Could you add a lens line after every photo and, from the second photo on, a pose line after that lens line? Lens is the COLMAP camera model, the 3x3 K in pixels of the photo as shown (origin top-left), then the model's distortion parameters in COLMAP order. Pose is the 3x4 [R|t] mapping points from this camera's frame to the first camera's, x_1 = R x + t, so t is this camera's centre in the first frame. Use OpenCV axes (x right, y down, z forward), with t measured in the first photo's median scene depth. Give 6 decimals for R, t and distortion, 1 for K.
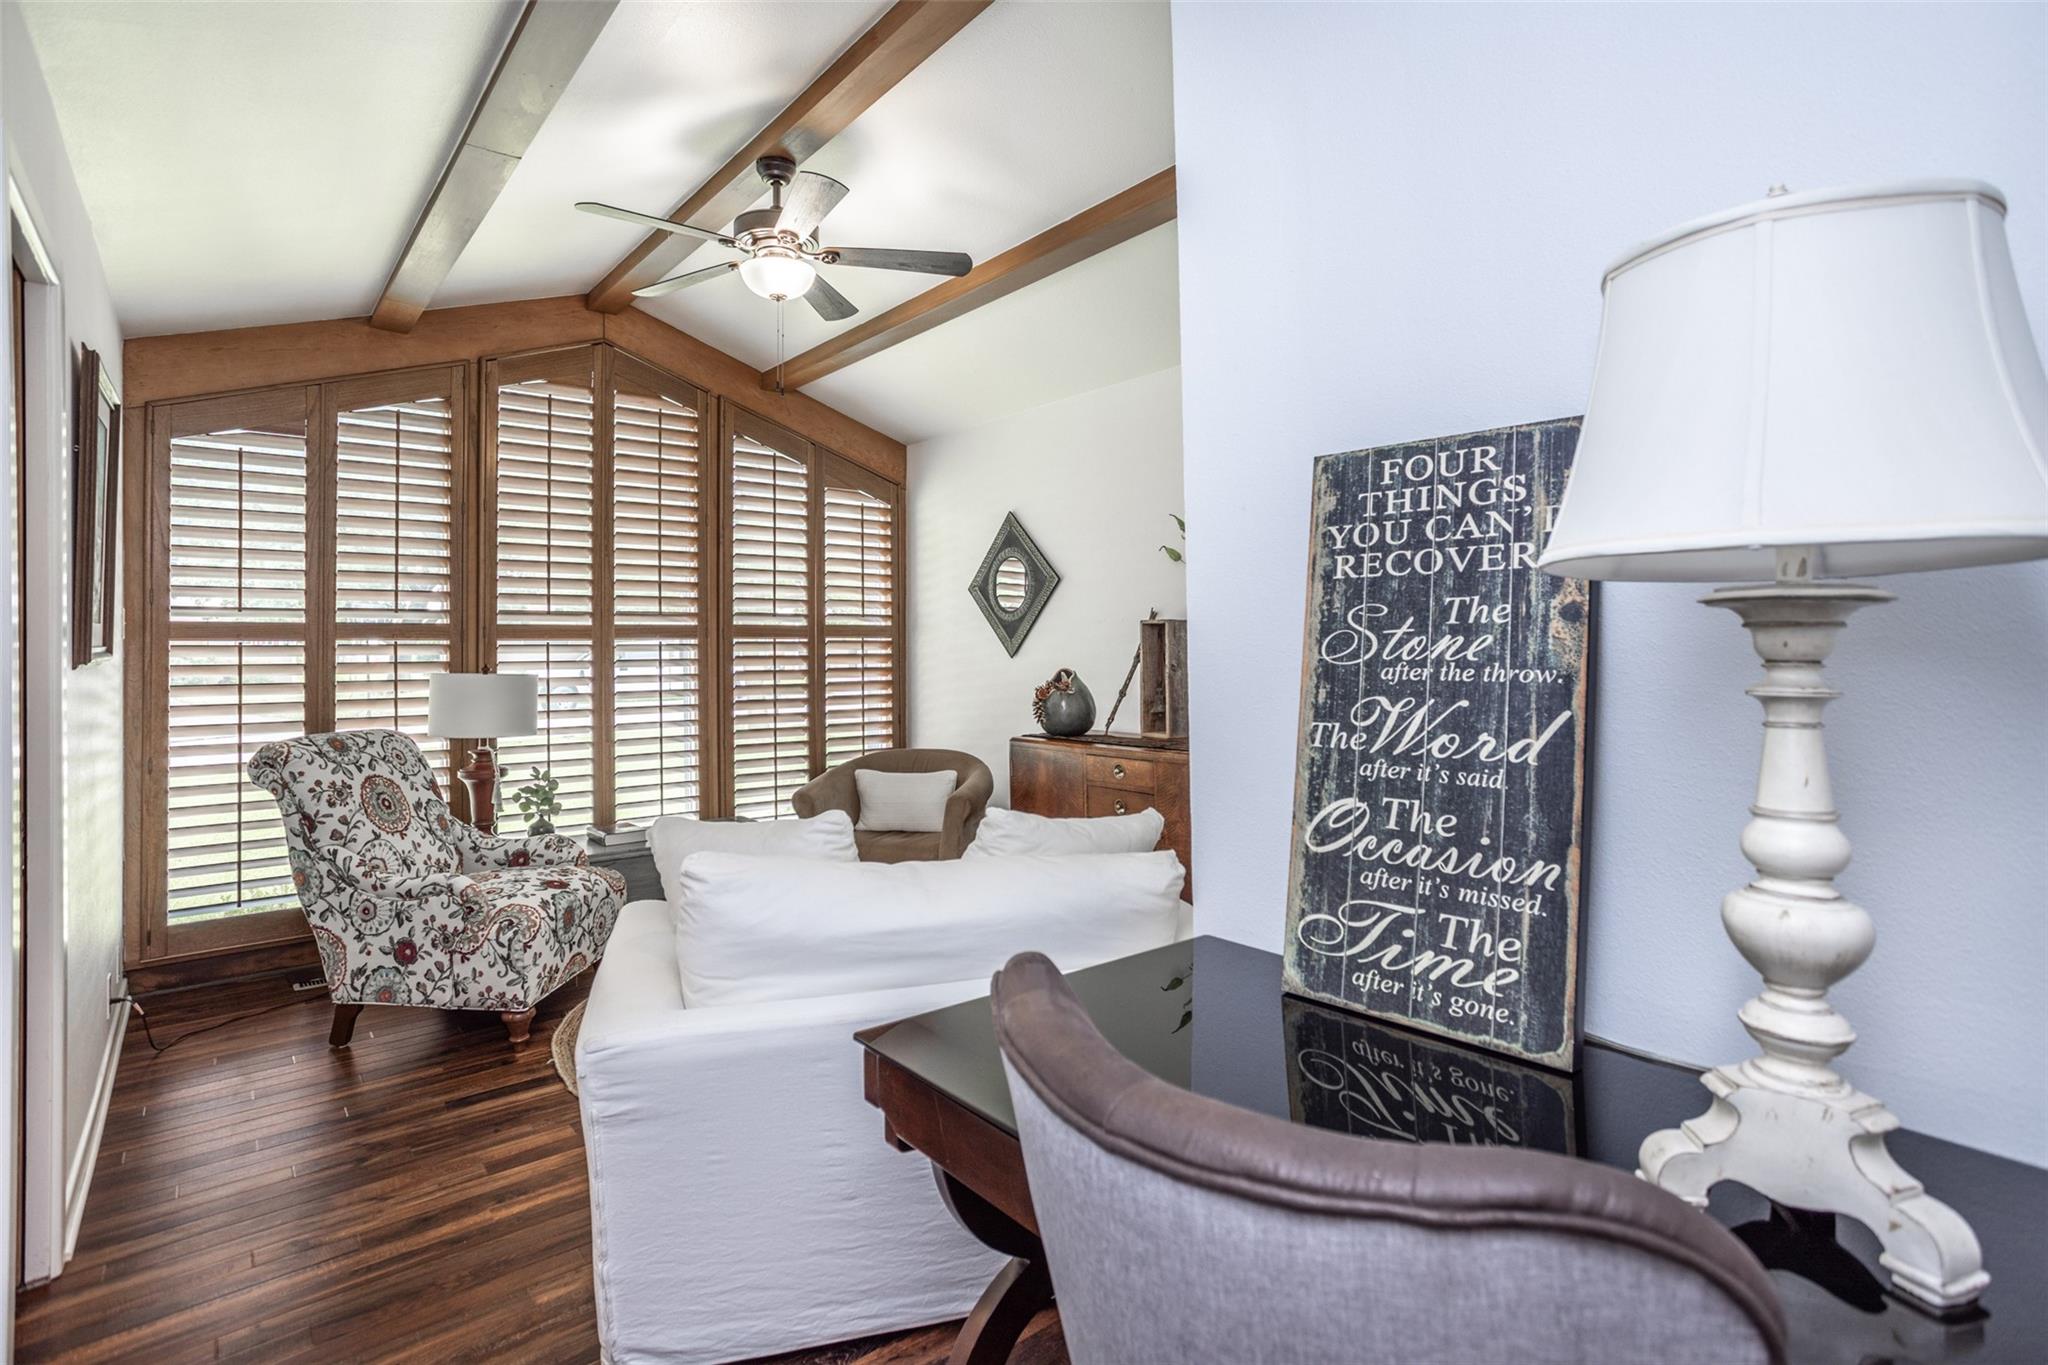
lens RADIAL K [[987.1, 0, 1026.5], [0, 987.1, 672.5], [0, 0, 1]] dist [-0.045129, 0.024614]
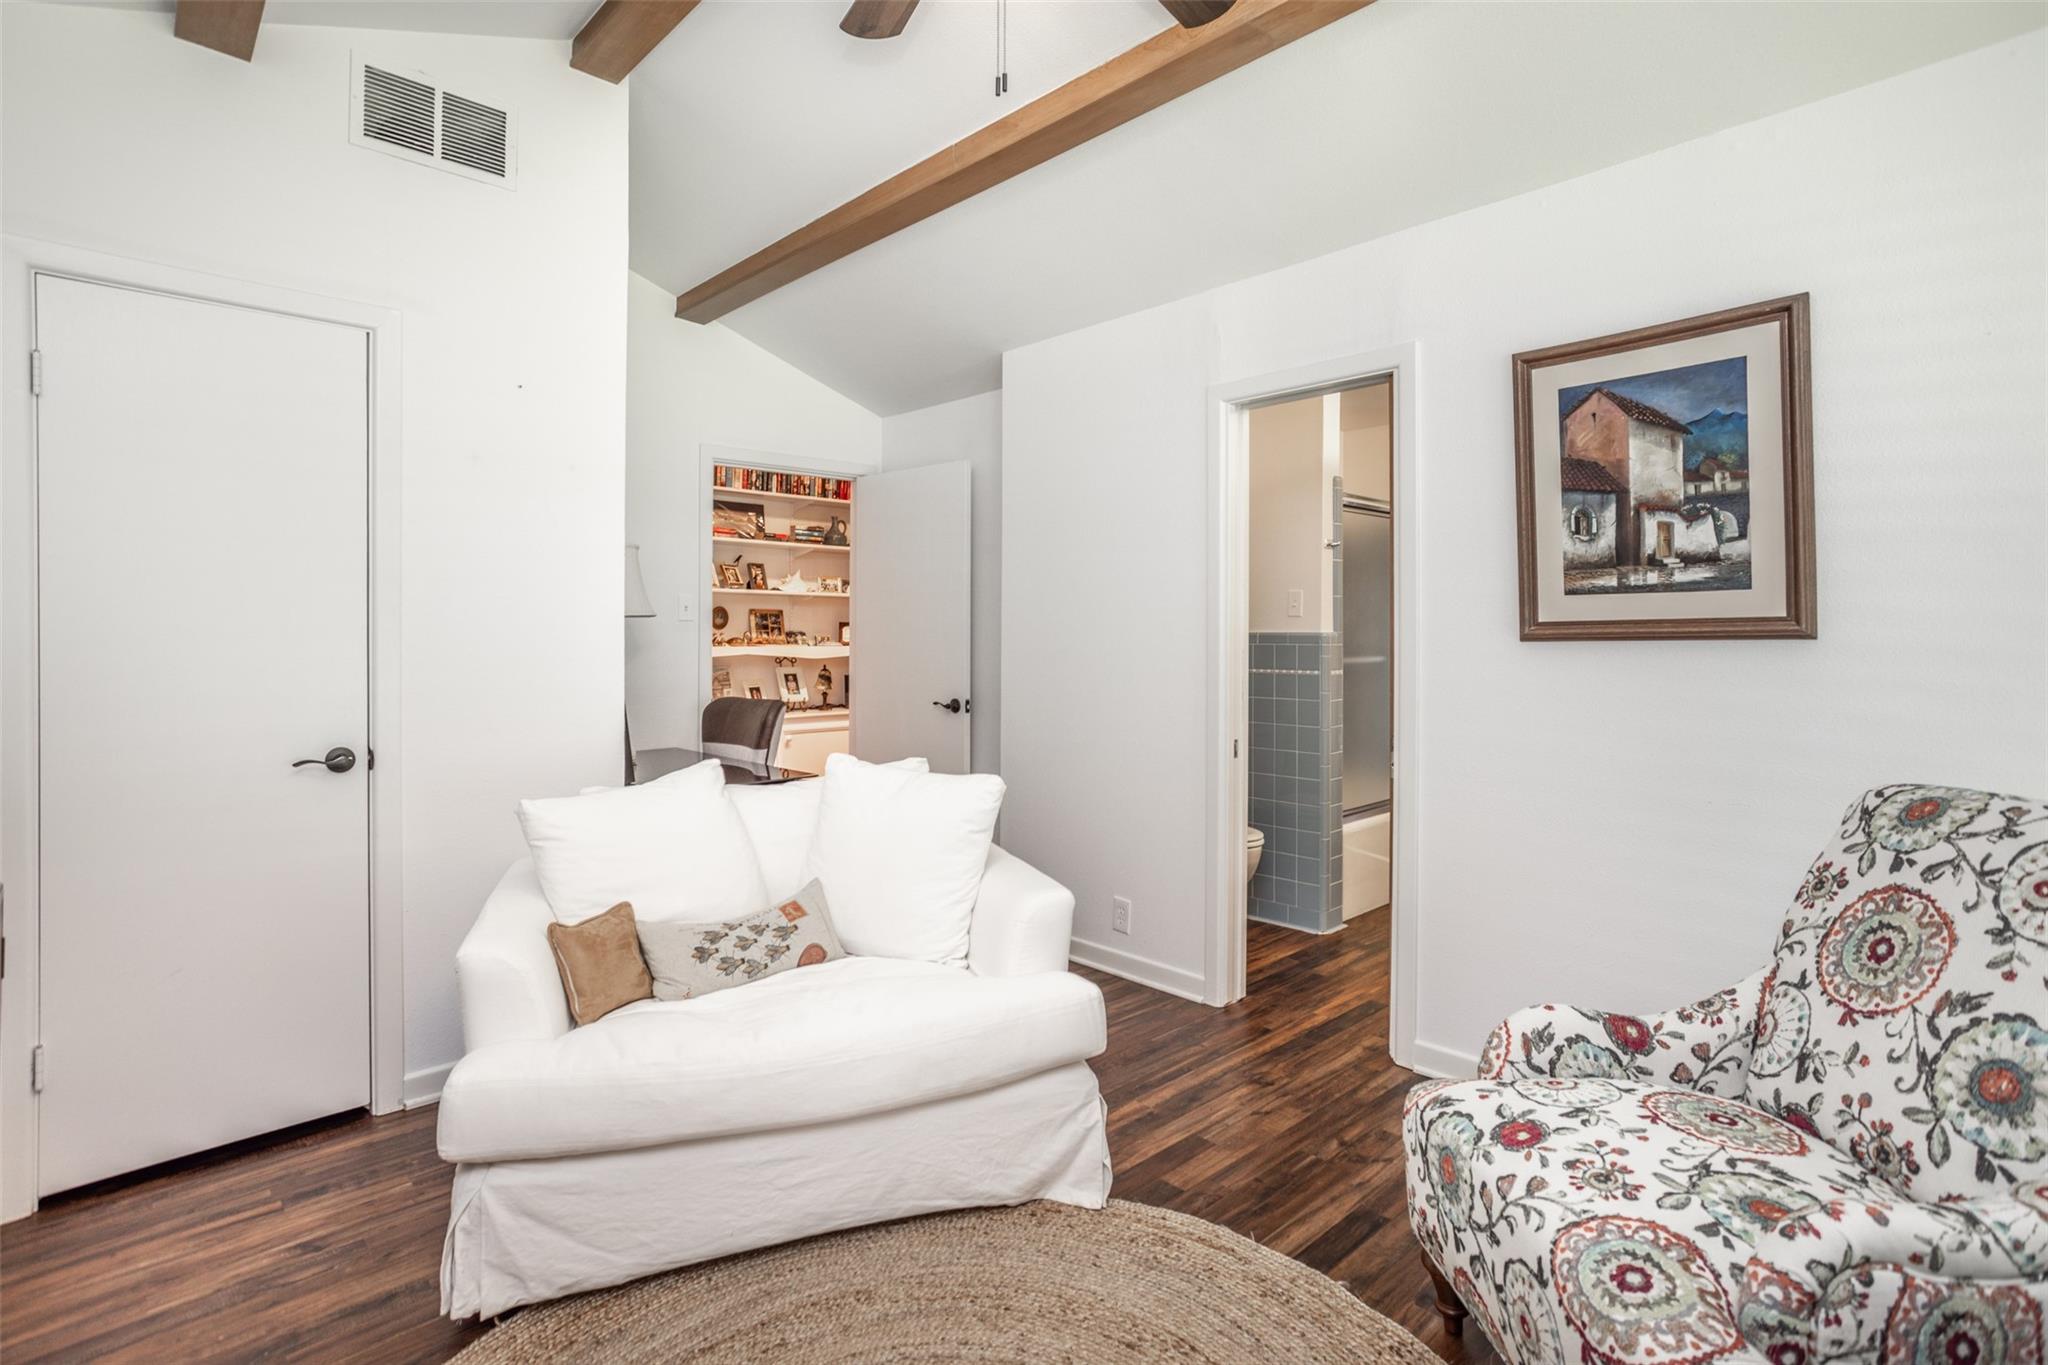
lens RADIAL K [[1009.7, 0, 1022.9], [0, 1009.7, 617.8], [0, 0, 1]] dist [-0.044326, 0.025411]
pose [[-0.998306, 0.008899, -0.057505, -0.230663], [0.008270, 0.999904, 0.011162, -0.033375], [0.057599, 0.010668, -0.998283, 1.494691]]
